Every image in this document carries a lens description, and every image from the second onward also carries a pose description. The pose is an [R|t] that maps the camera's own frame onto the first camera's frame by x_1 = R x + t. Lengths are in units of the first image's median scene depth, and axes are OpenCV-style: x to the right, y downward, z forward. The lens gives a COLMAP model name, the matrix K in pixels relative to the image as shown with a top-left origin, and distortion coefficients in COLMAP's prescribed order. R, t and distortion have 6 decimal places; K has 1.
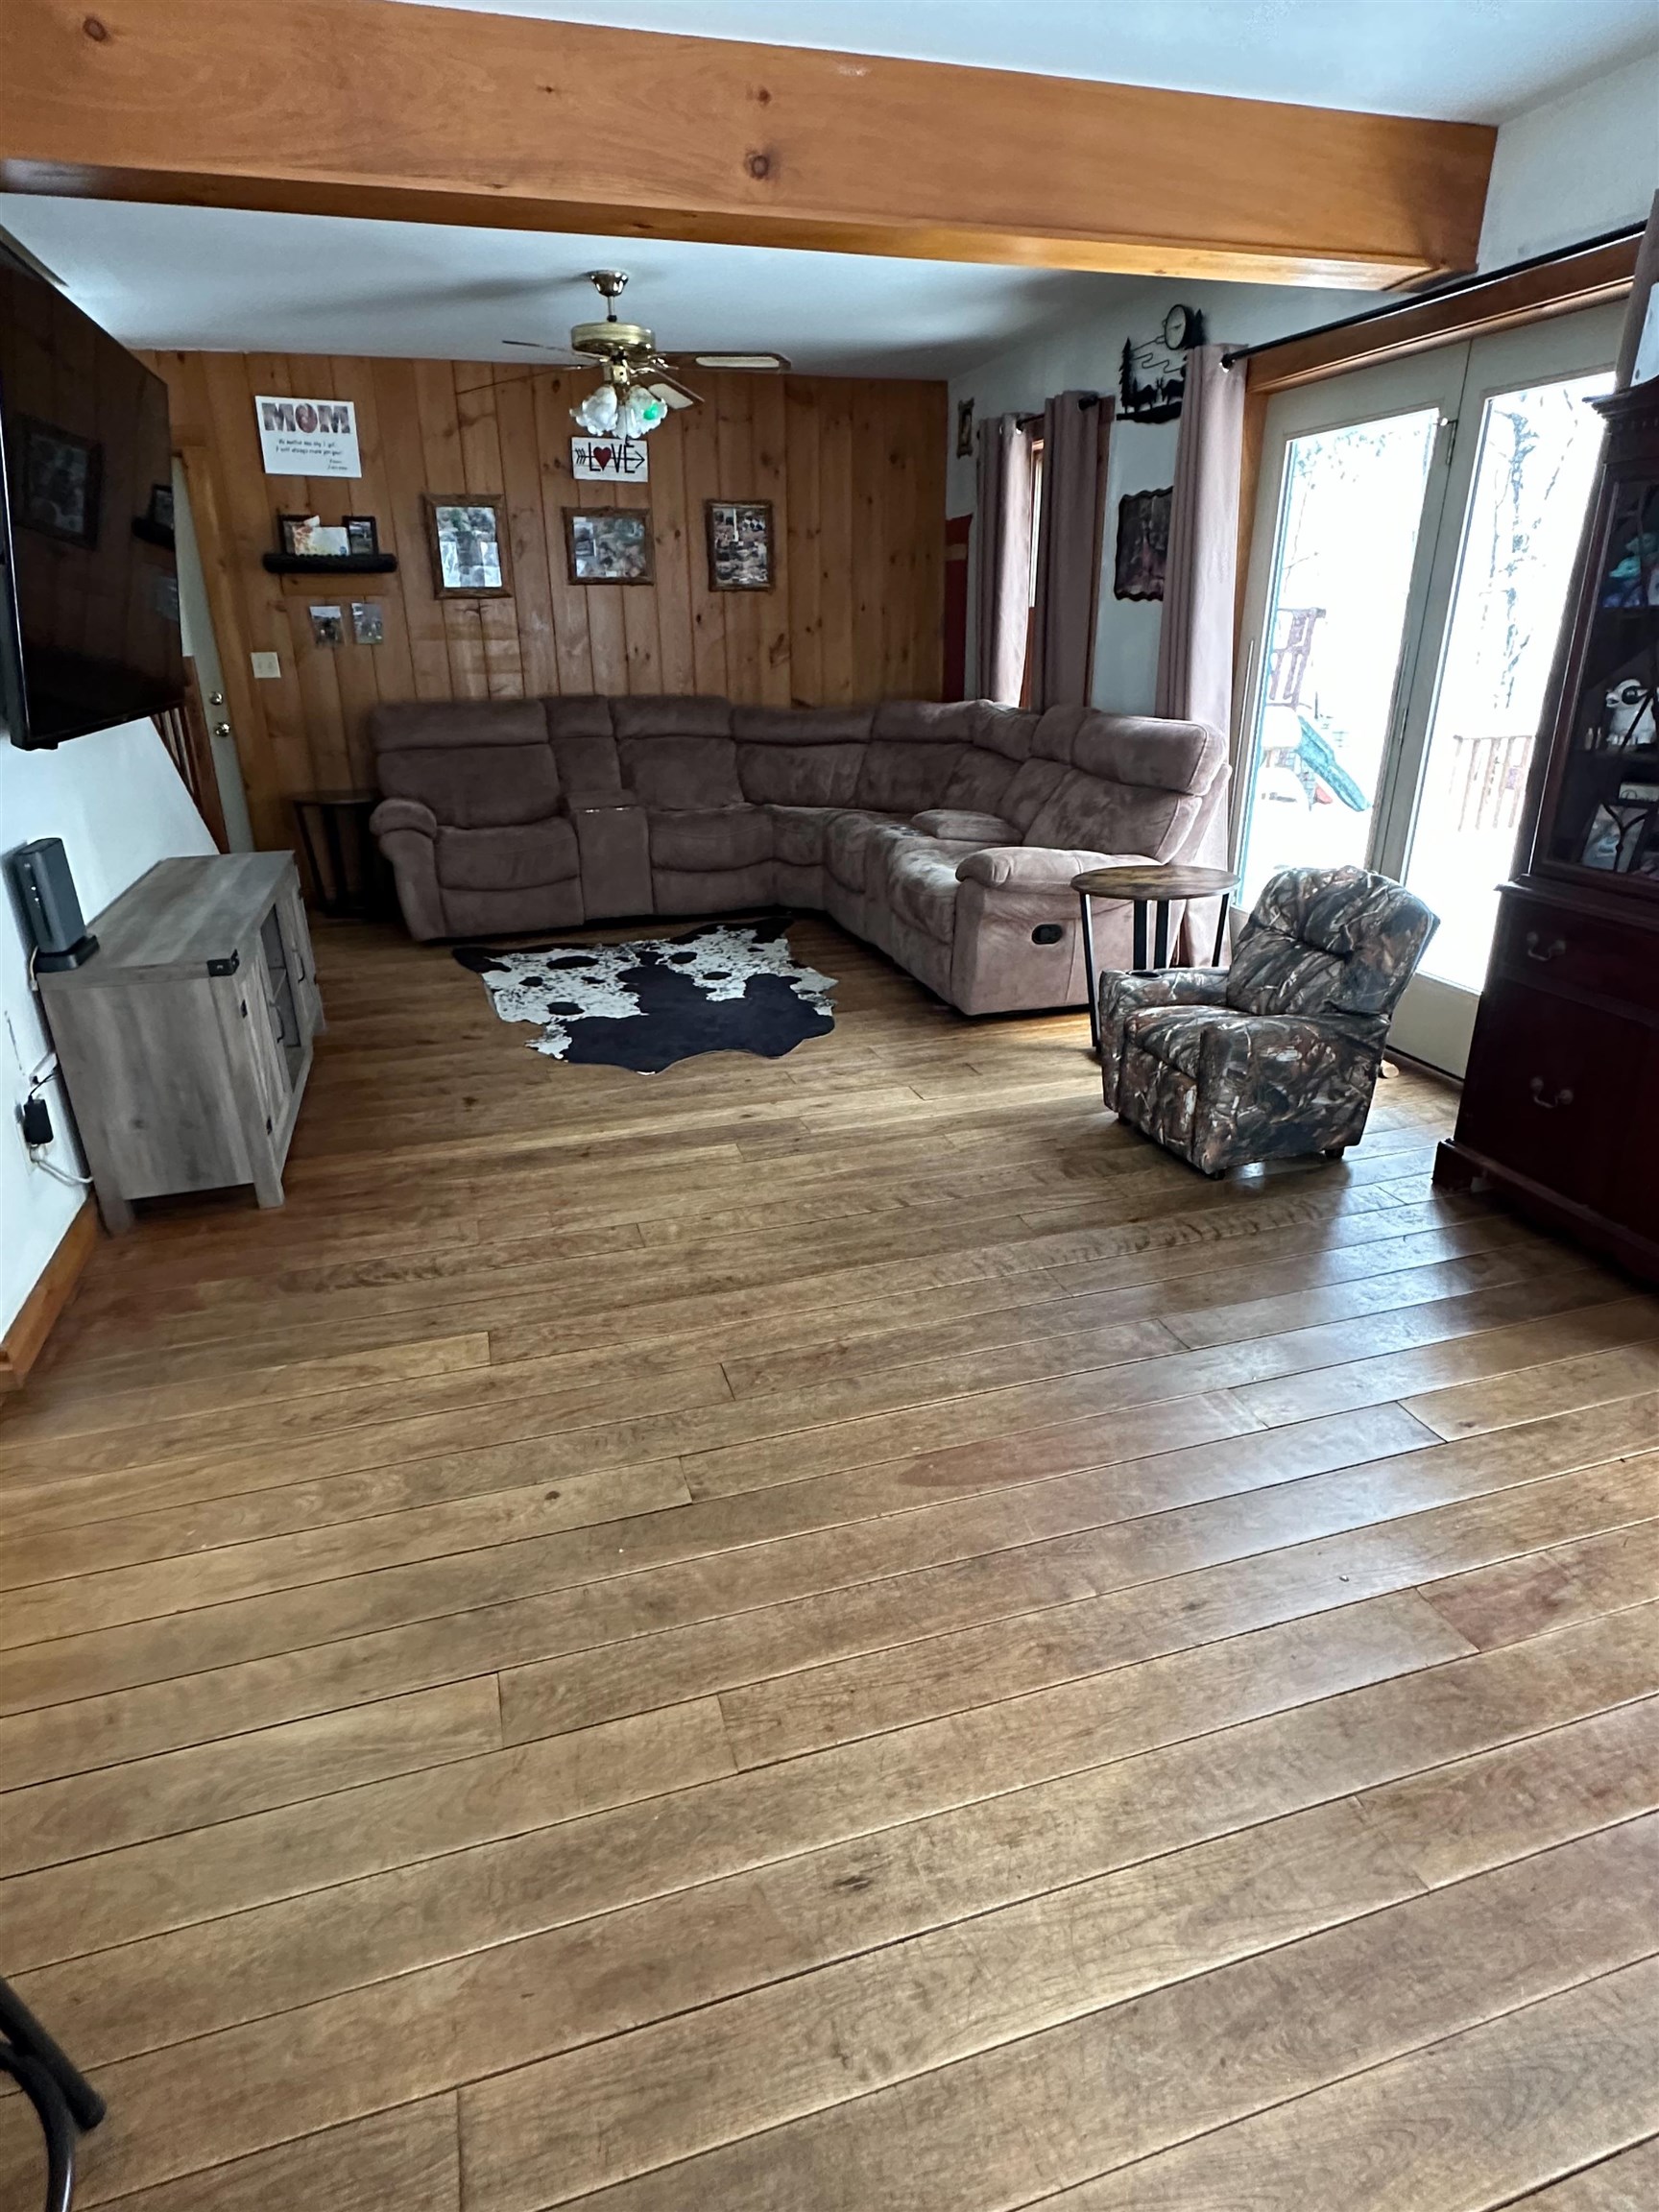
lens RADIAL K [[1233.1, 0, 830.6], [0, 1233.1, 1075.7], [0, 0, 1]] dist [0.001931, 0.002011]
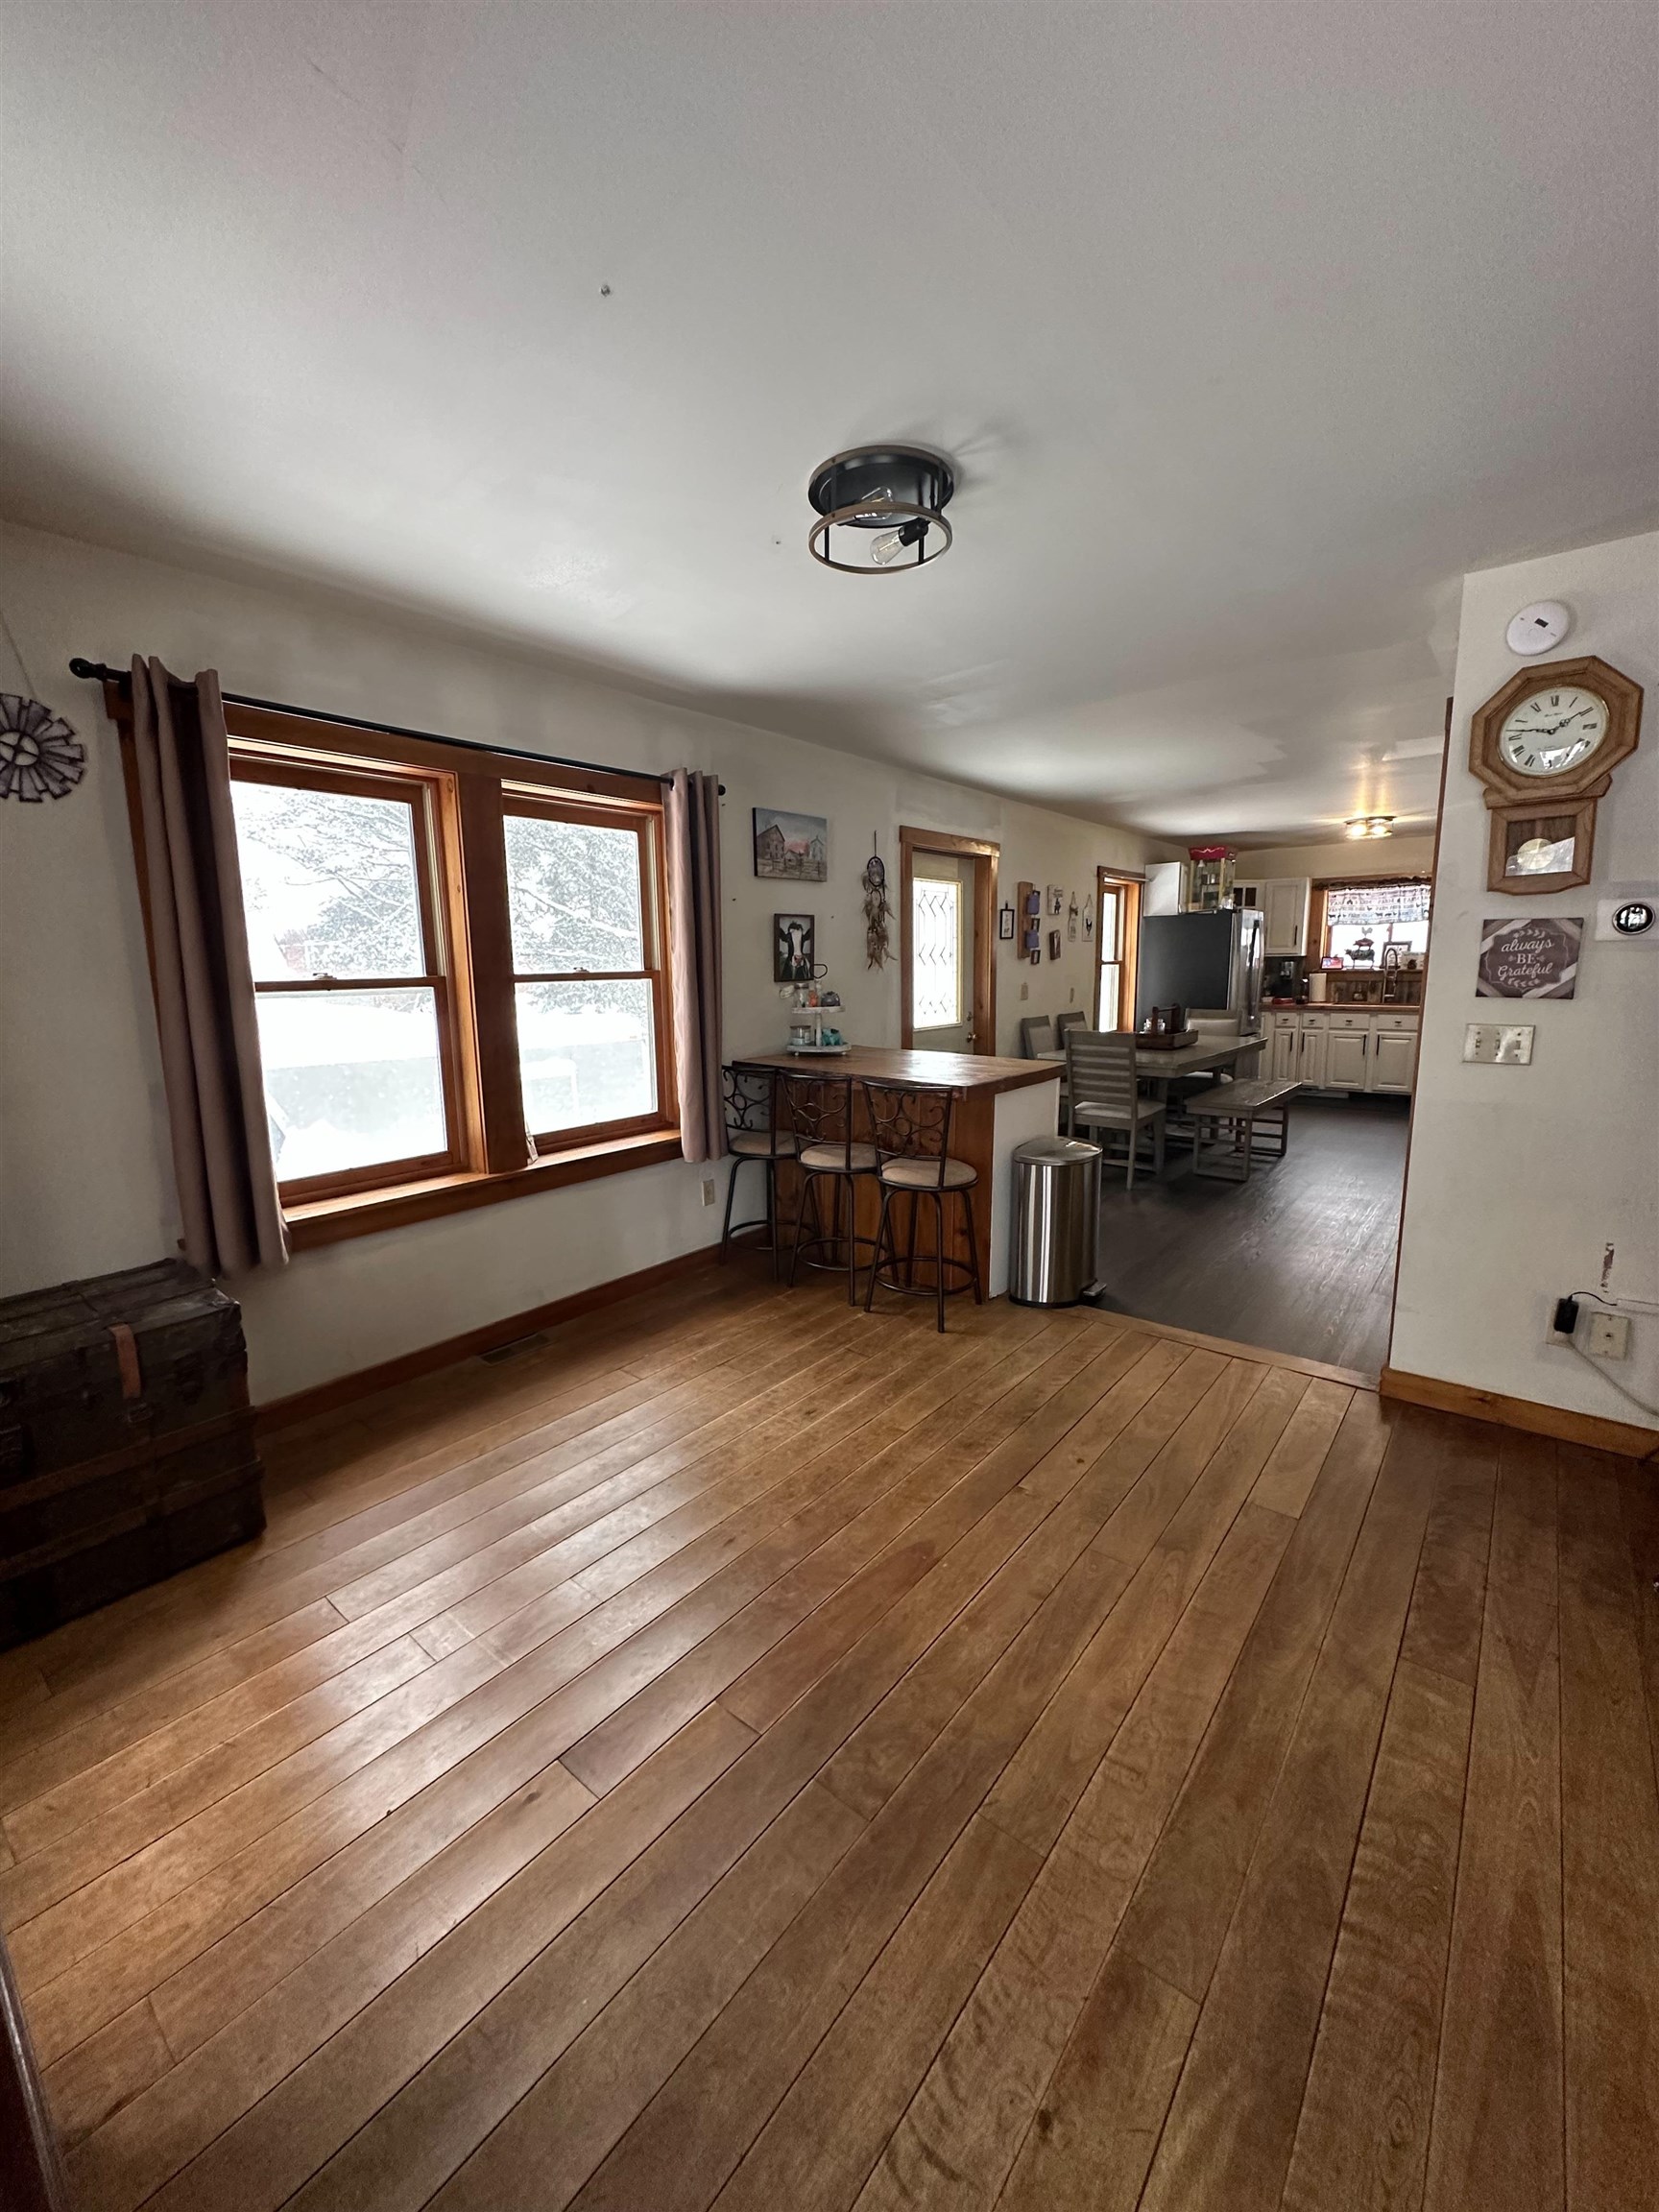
lens RADIAL K [[876.8, 0, 823.1], [0, 876.8, 1101.8], [0, 0, 1]] dist [-0.004321, 0.001265]
pose [[-0.833121, 0.114344, -0.541142, 0.563884], [-0.169867, 0.878212, 0.447089, -0.487305], [0.526359, 0.464402, -0.712234, 1.200913]]
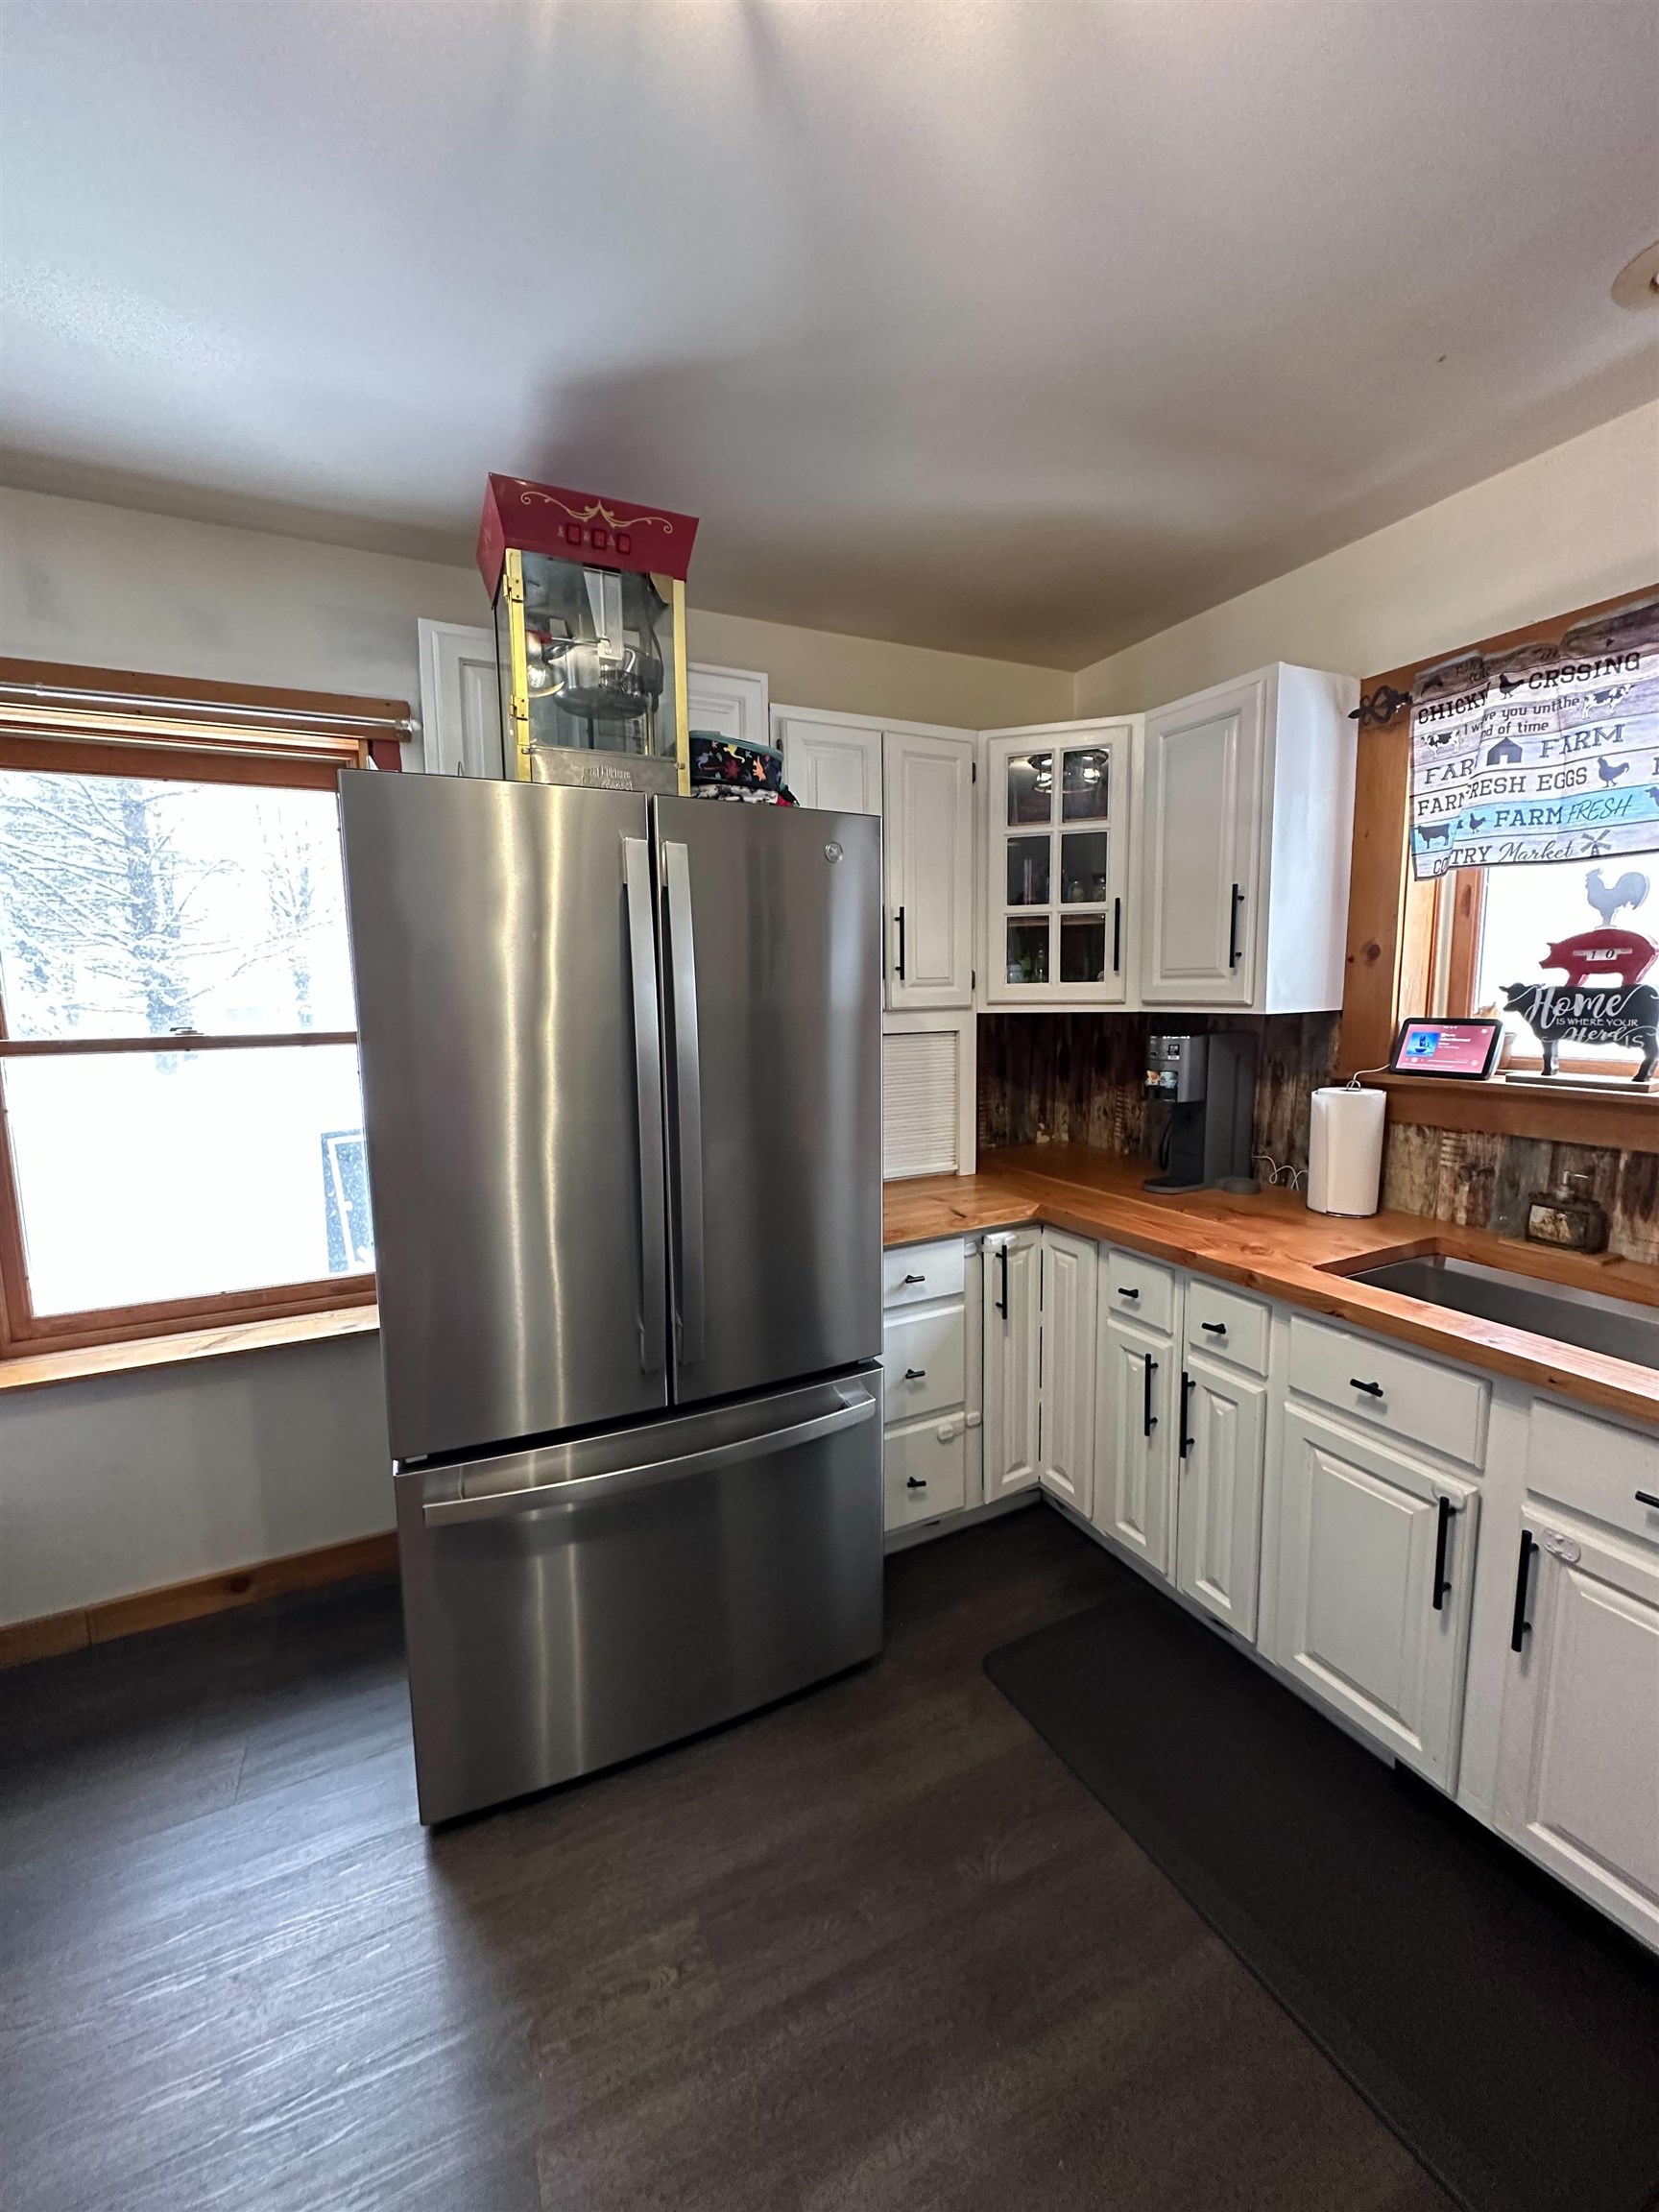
lens RADIAL K [[876.8, 0, 848.5], [0, 876.8, 1102.2], [0, 0, 1]] dist [-0.004321, 0.001265]
pose [[-0.985429, 0.040488, -0.165199, -2.522082], [-0.041487, 0.884703, 0.464306, -0.036828], [0.164951, 0.464394, -0.870132, 0.101558]]
